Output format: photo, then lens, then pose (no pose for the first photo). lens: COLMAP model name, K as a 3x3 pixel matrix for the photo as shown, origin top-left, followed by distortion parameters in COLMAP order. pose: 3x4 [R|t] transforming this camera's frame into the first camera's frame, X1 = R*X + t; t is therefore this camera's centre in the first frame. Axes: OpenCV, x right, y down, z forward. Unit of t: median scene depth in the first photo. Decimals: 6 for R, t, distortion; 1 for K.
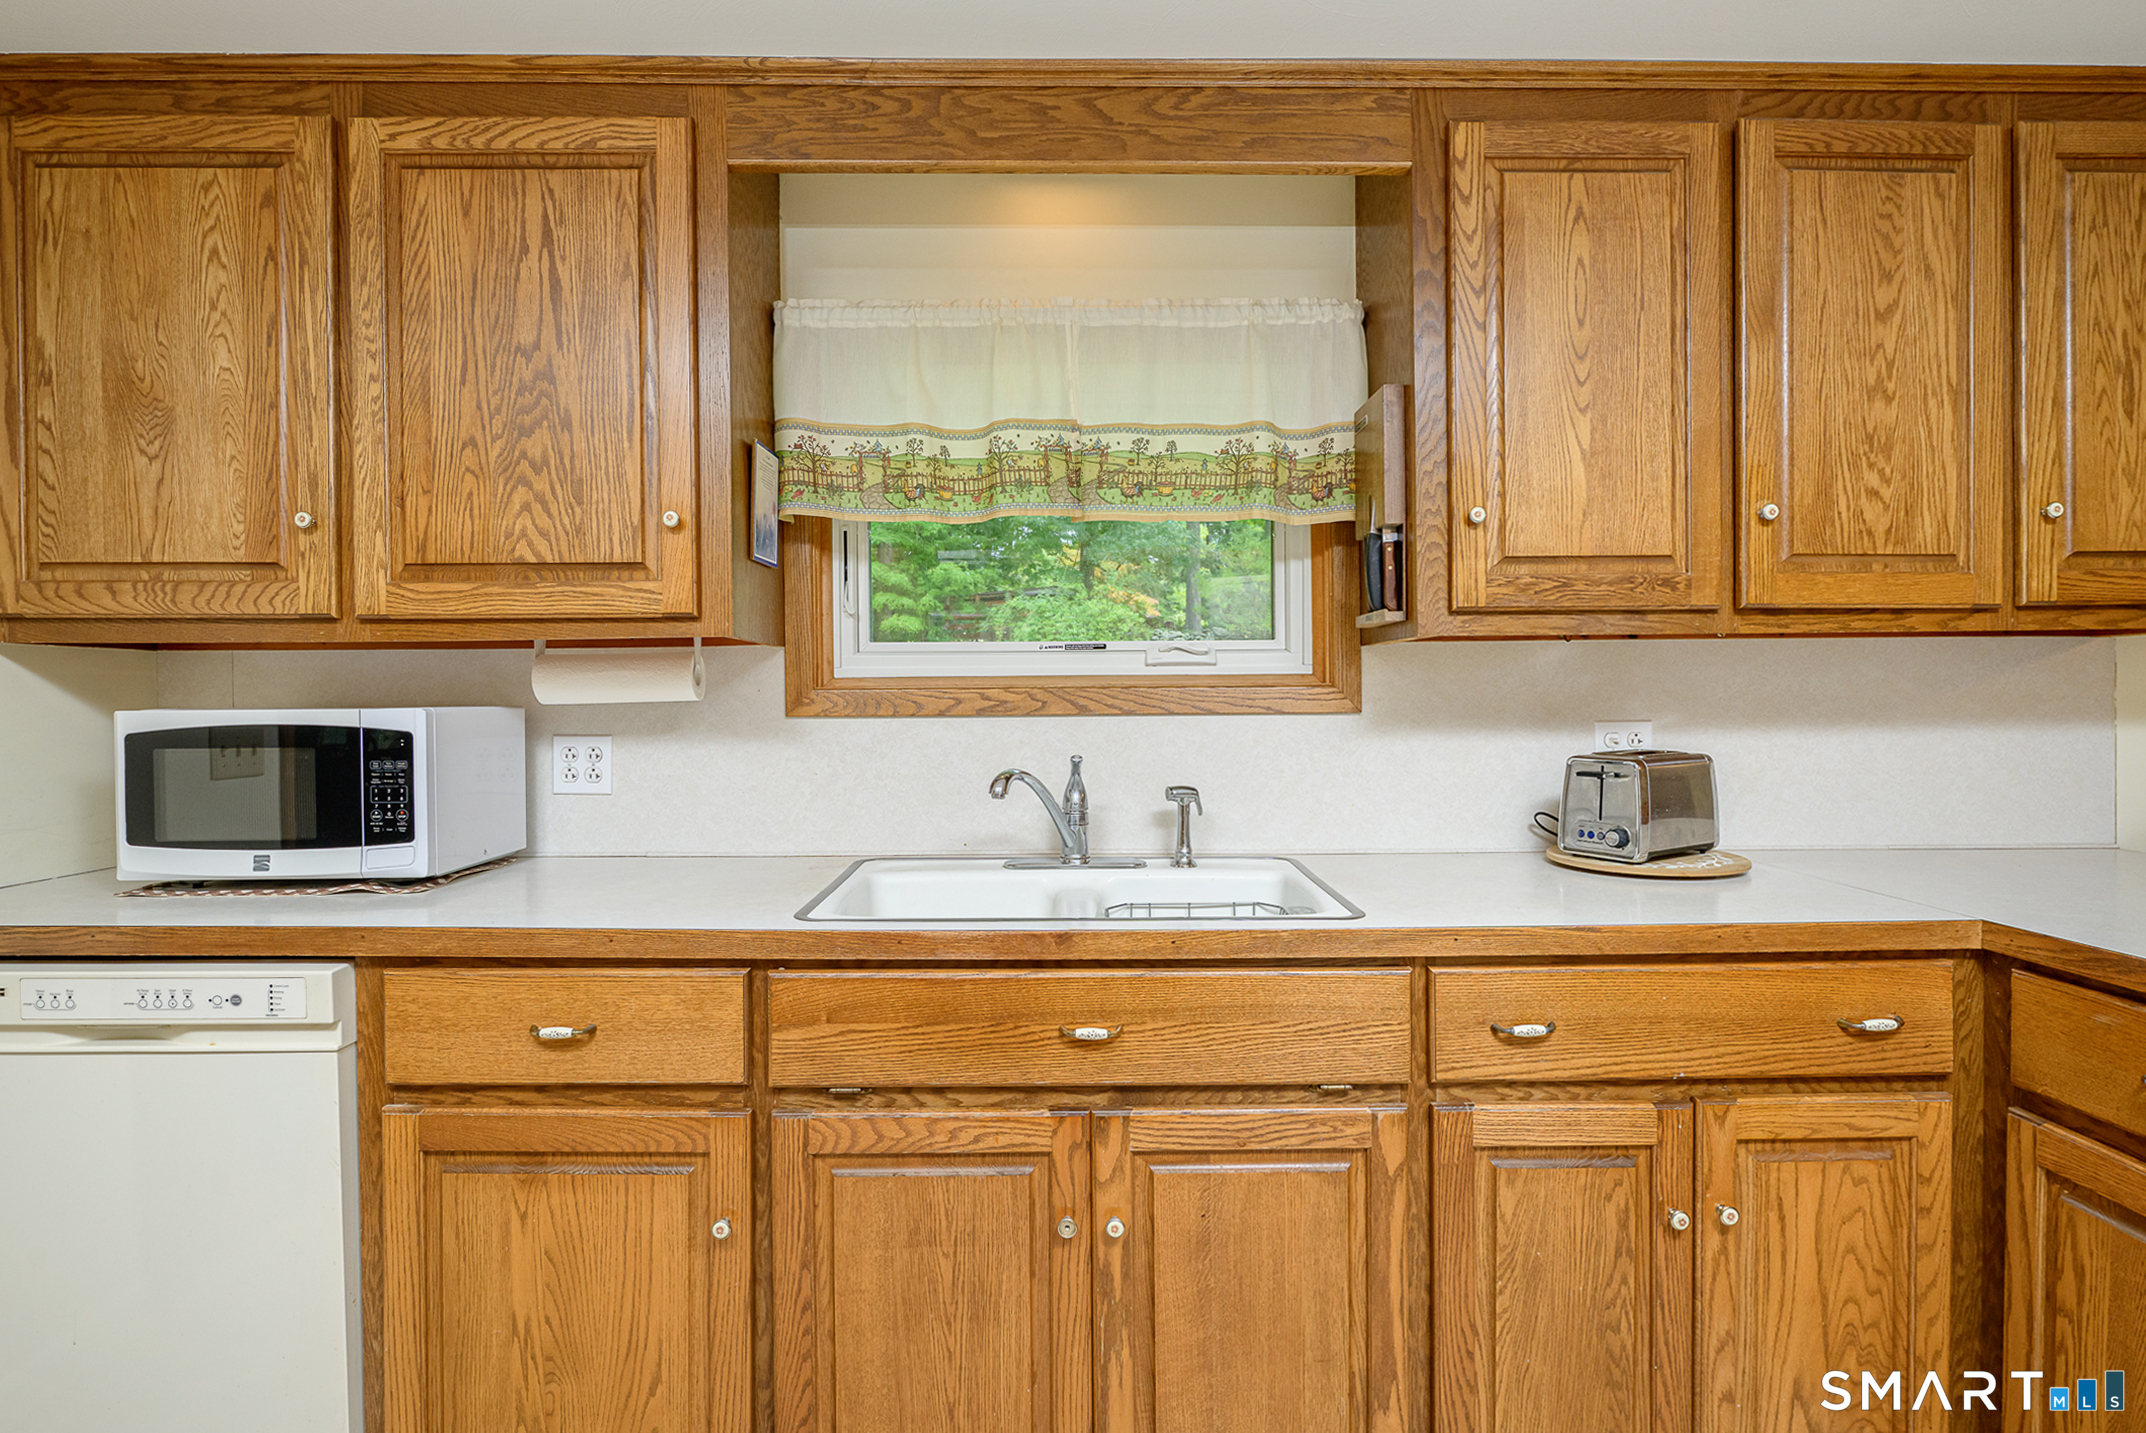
lens RADIAL K [[1133.3, 0, 1048.7], [0, 1133.3, 712.6], [0, 0, 1]] dist [-0.004231, -0.001024]
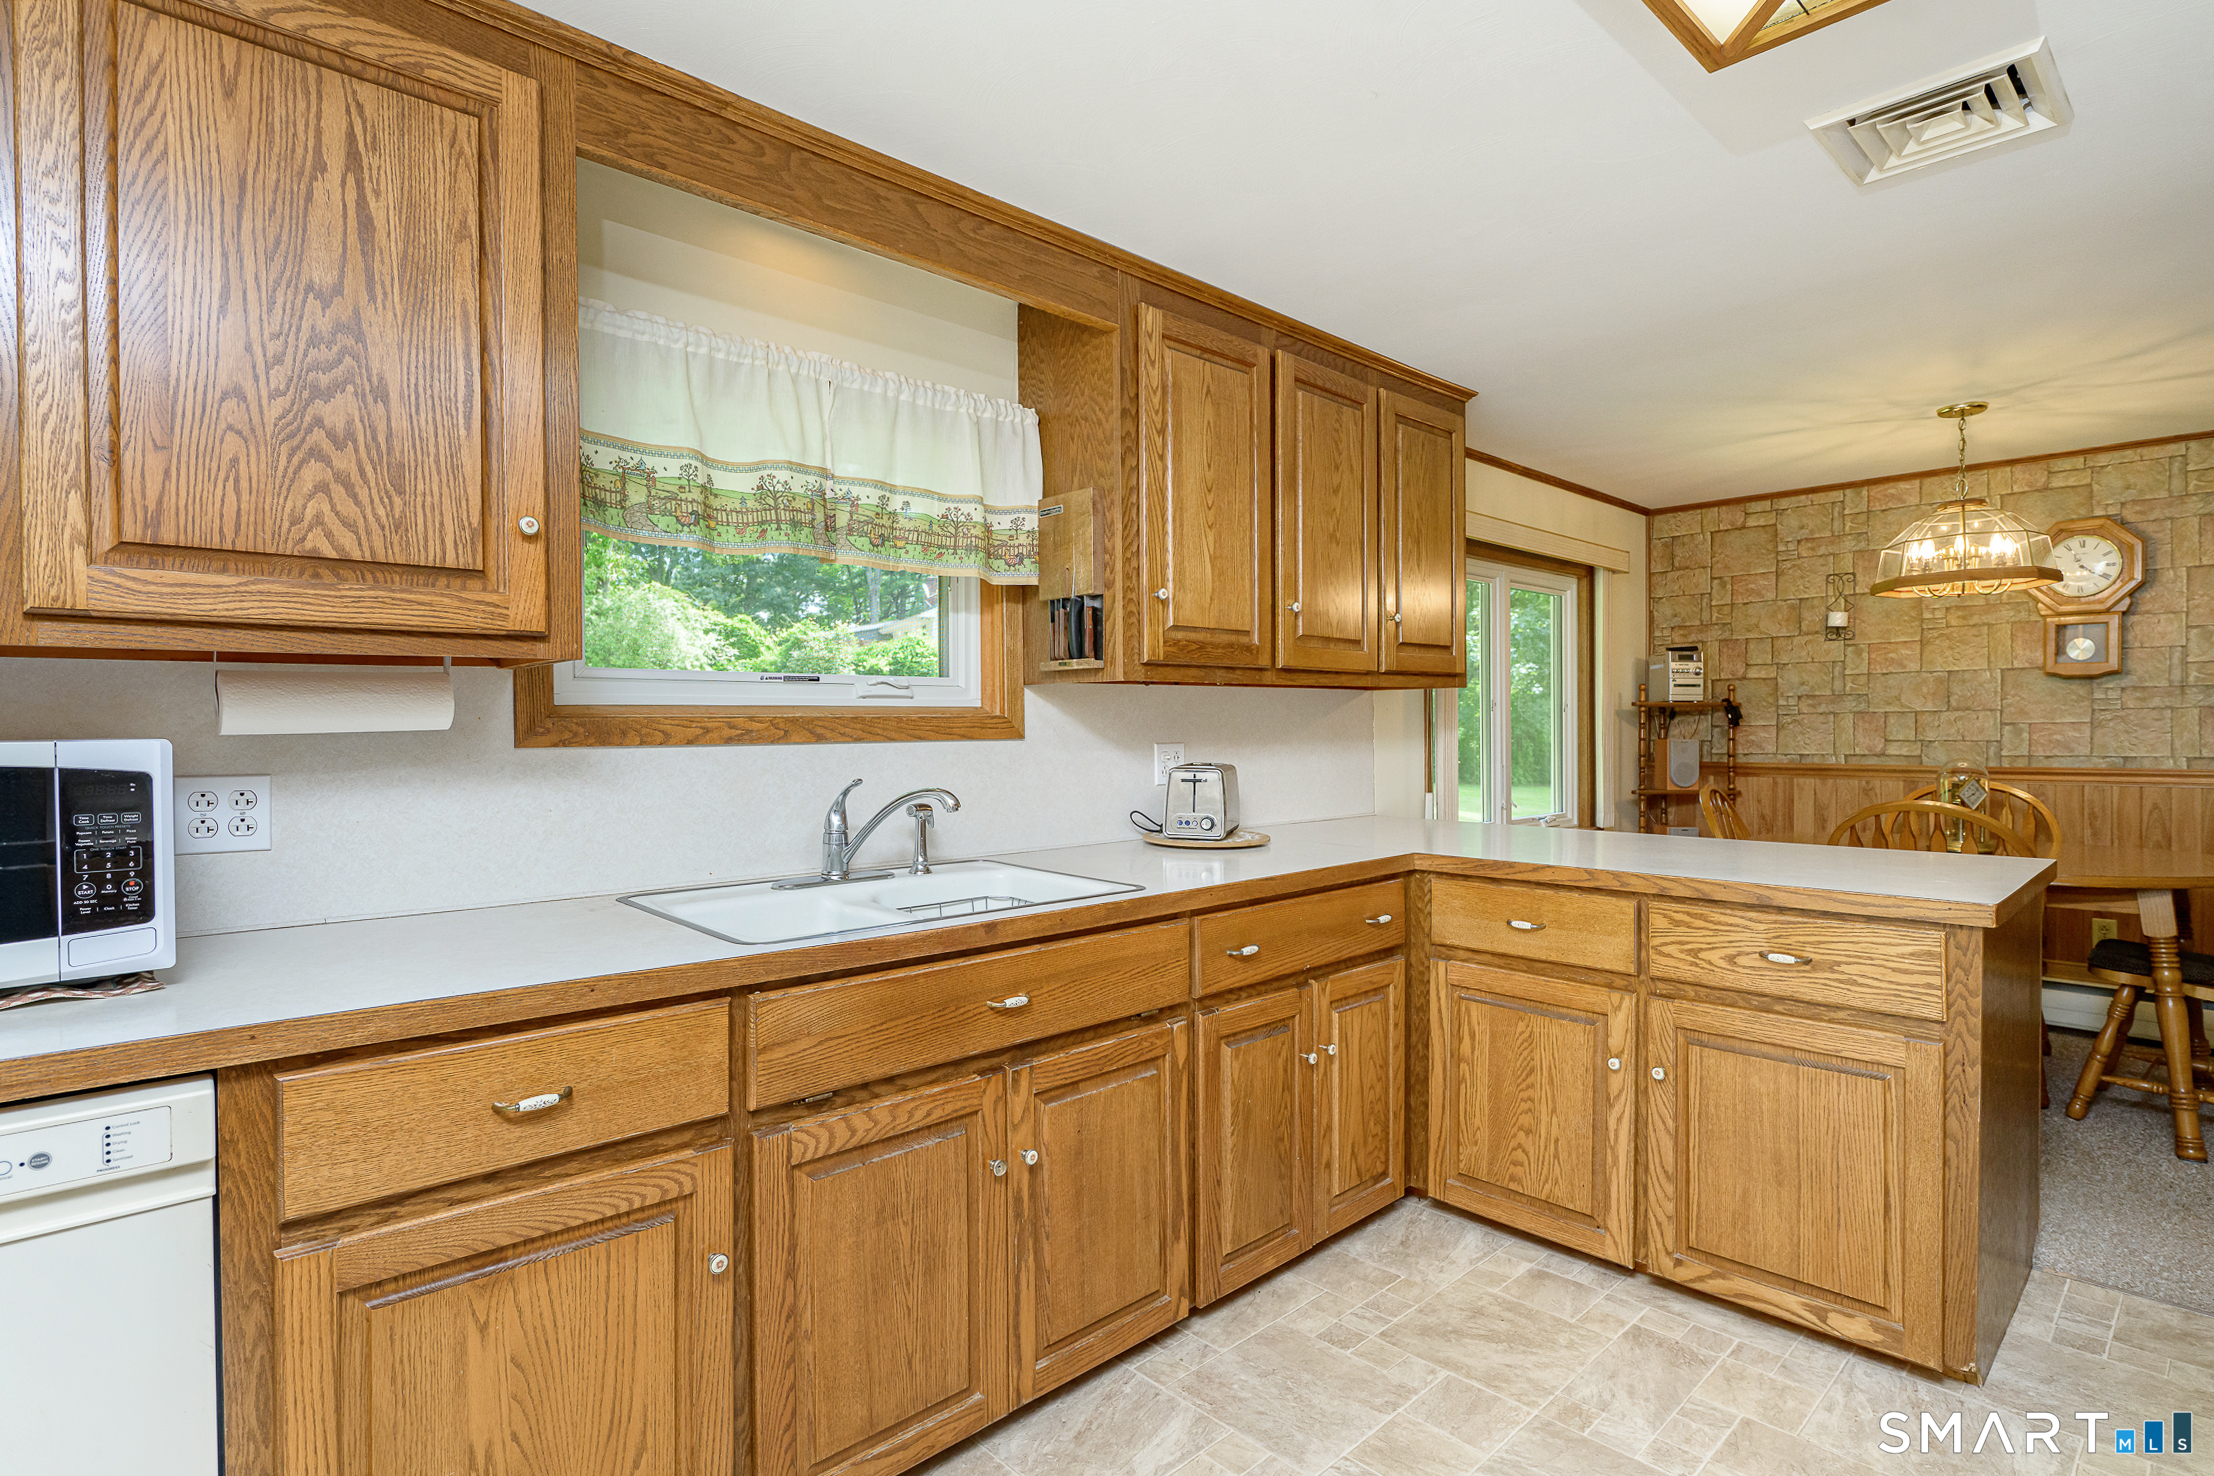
lens RADIAL K [[1107.9, 0, 1144.6], [0, 1107.9, 740.1], [0, 0, 1]] dist [-0.002077, -0.001570]
pose [[0.726715, -0.008368, 0.686888, -0.579351], [0.010163, 0.999947, 0.001429, 0.001536], [-0.686863, 0.005942, 0.726762, 0.033495]]
